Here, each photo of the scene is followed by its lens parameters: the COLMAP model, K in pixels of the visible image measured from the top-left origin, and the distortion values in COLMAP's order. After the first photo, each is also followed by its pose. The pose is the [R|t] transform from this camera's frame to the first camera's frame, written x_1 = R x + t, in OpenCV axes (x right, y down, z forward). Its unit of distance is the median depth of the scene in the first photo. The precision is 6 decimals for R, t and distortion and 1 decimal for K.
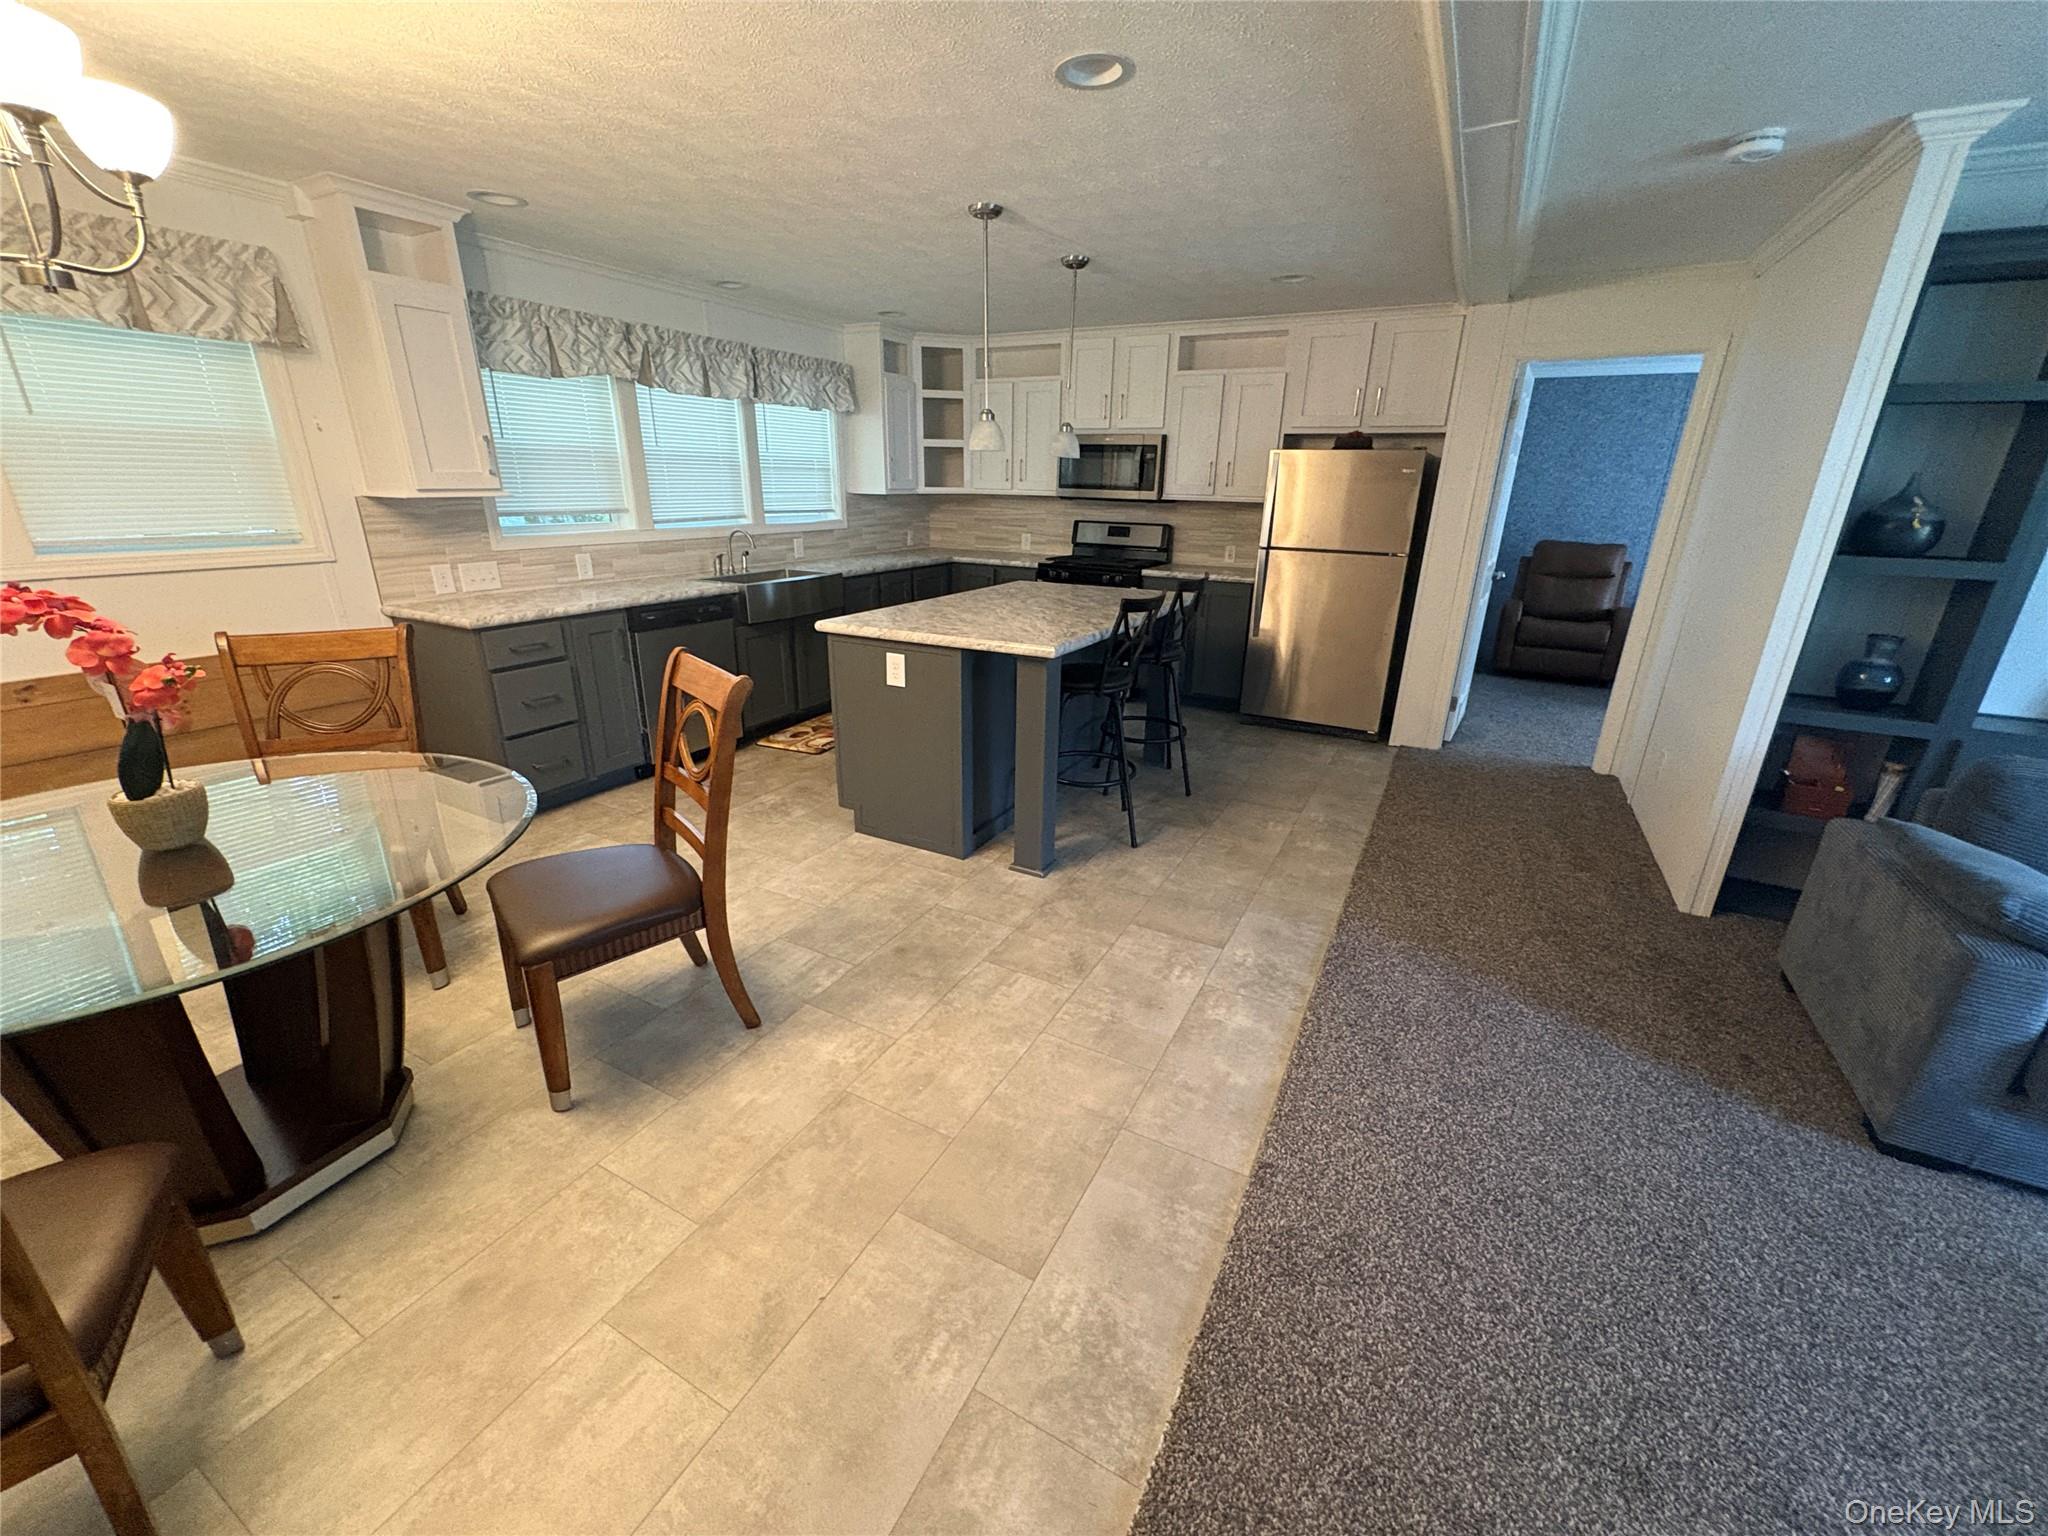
lens RADIAL K [[812.8, 0, 1026.9], [0, 812.8, 772.3], [0, 0, 1]] dist [-0.003080, 0.000103]
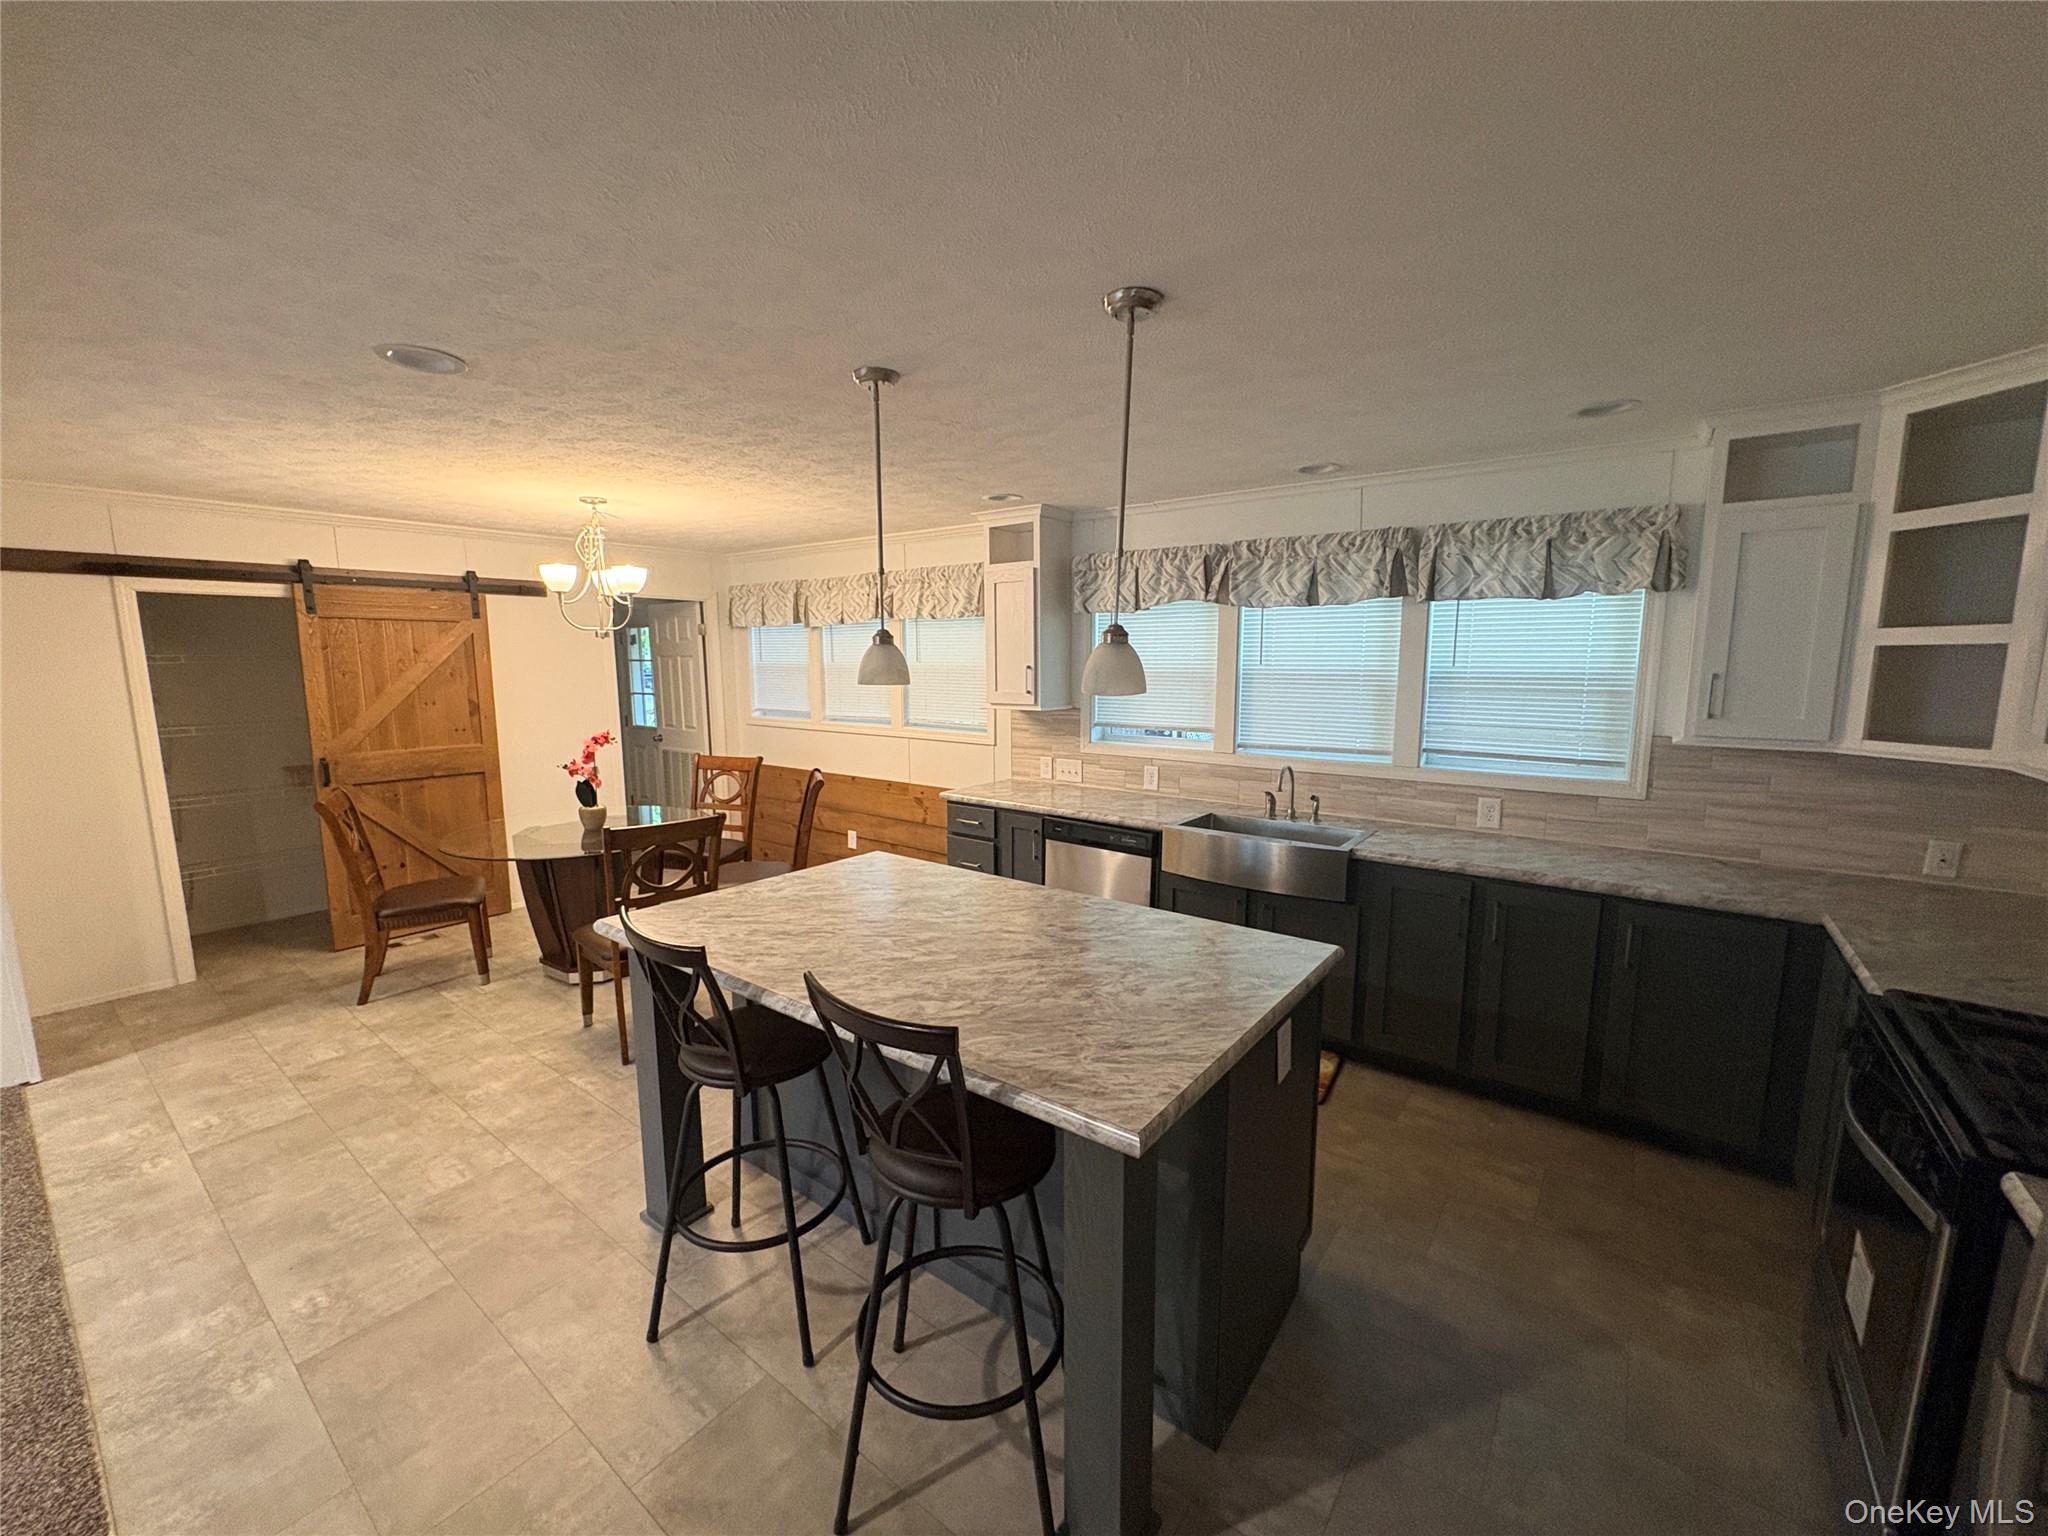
lens RADIAL K [[812.8, 0, 1019.7], [0, 812.8, 772.7], [0, 0, 1]] dist [-0.003080, 0.000103]
pose [[-0.157036, 0.124788, -0.979677, 0.424330], [-0.336129, 0.926009, 0.171831, -0.327212], [0.928632, 0.356281, -0.103472, 0.813872]]
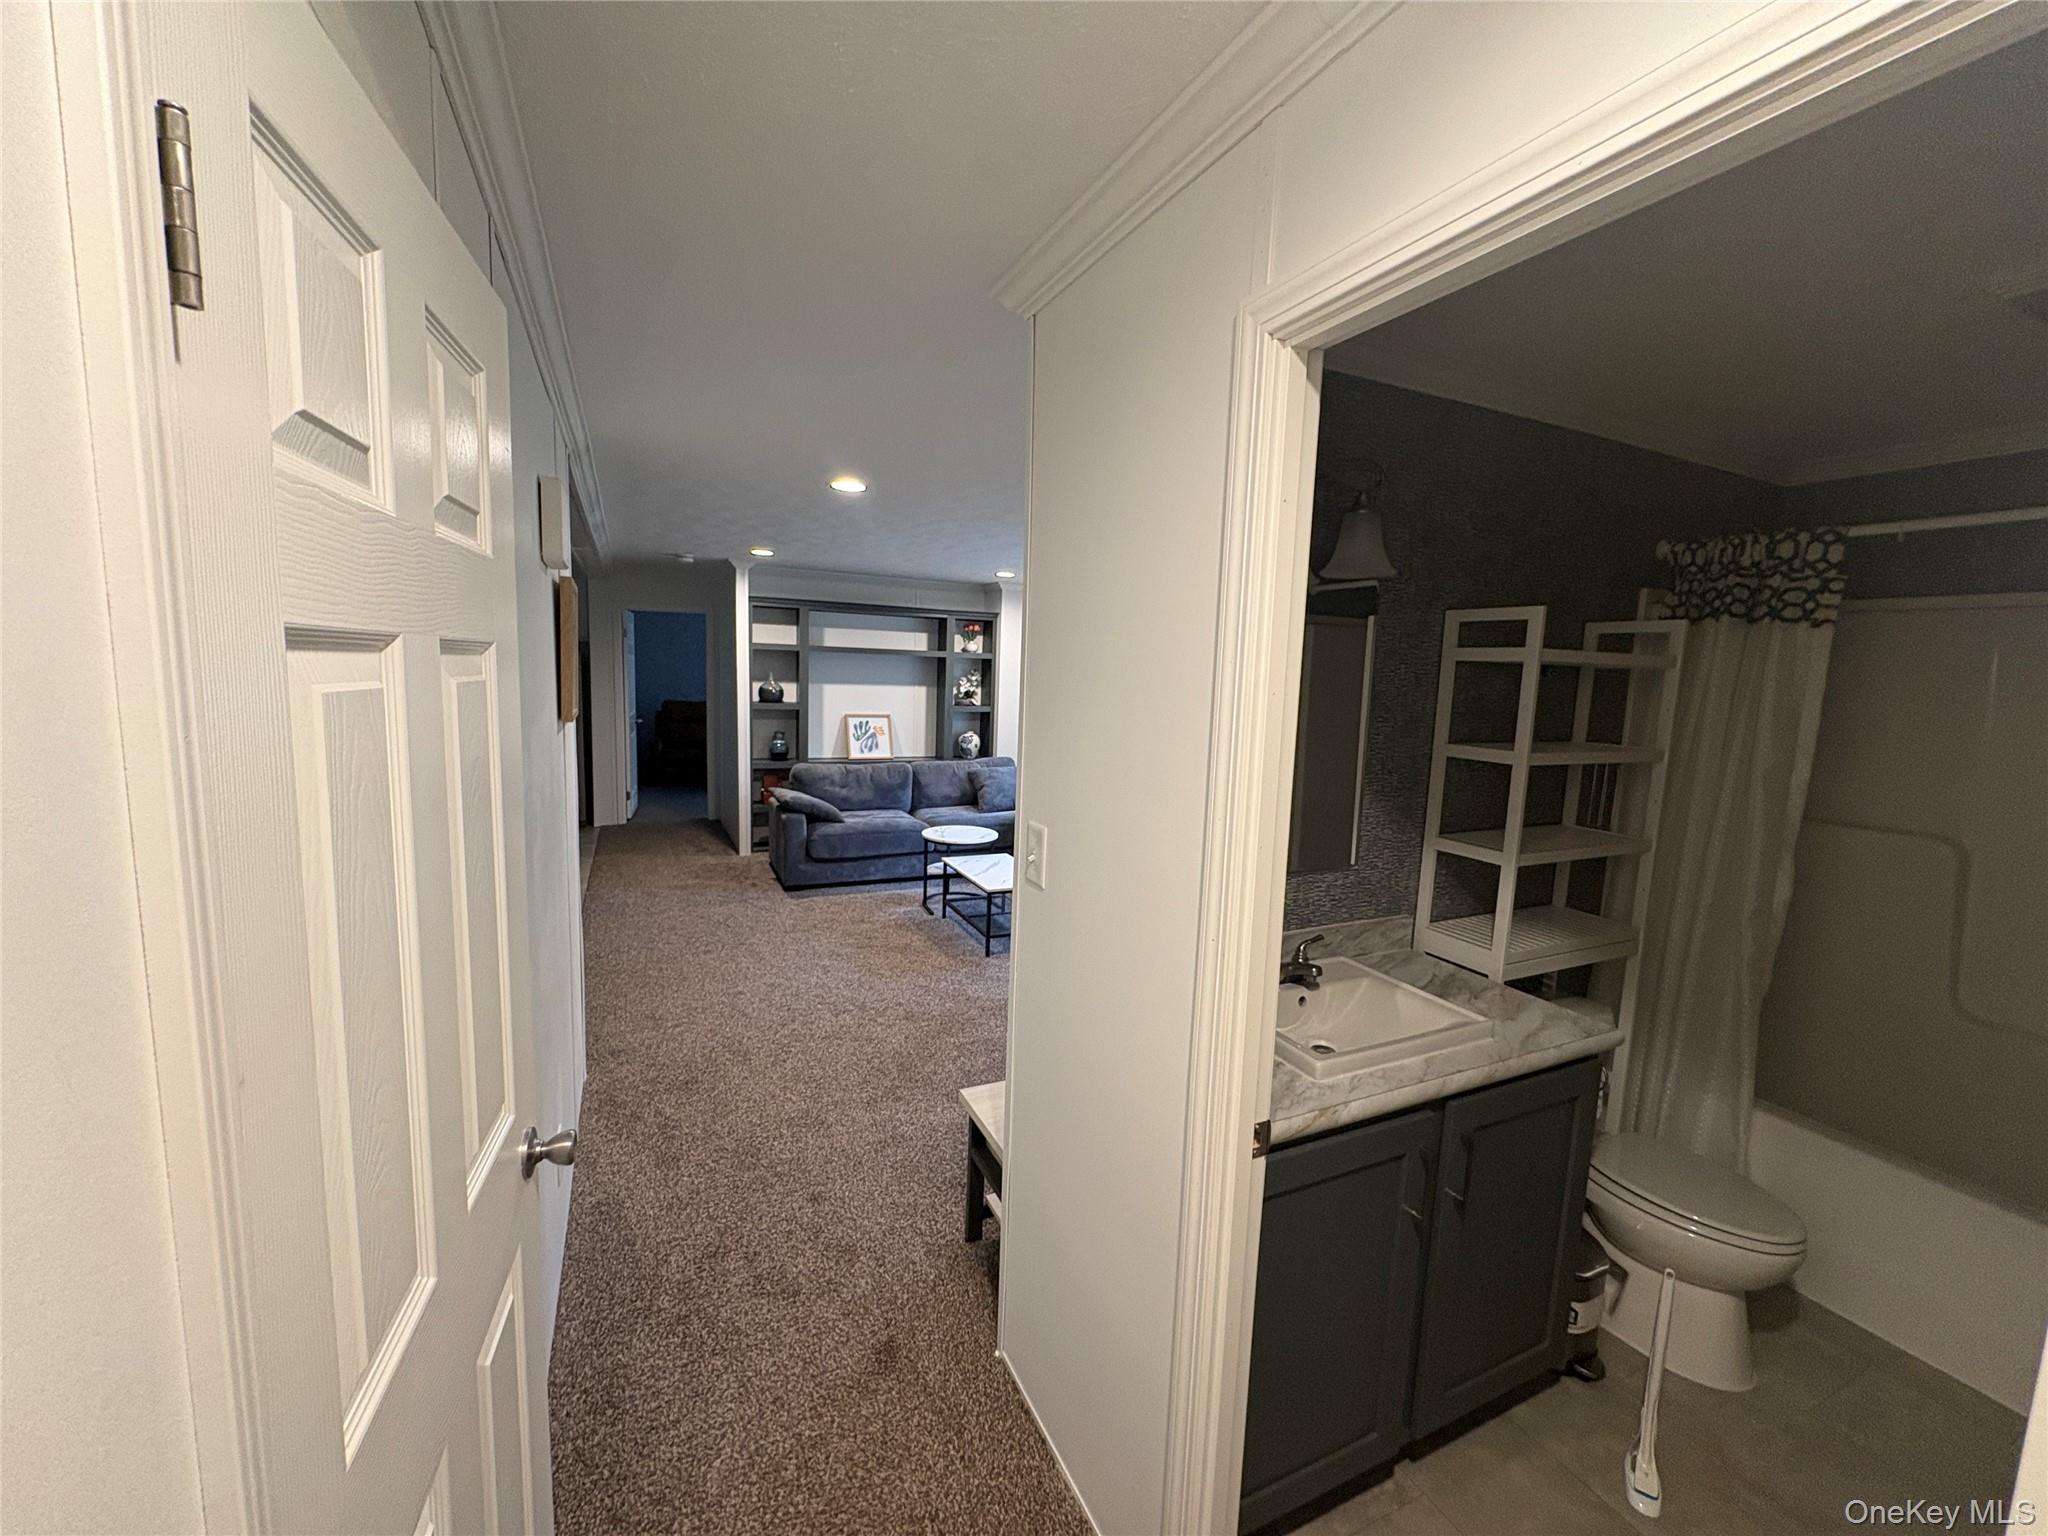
lens RADIAL K [[812.8, 0, 1016.8], [0, 812.8, 766.8], [0, 0, 1]] dist [-0.003080, 0.000103]
pose [[0.600573, -0.093450, 0.794090, -0.309818], [0.250120, 0.965261, -0.075573, 0.179702], [-0.759442, 0.244005, 0.603083, -0.618288]]
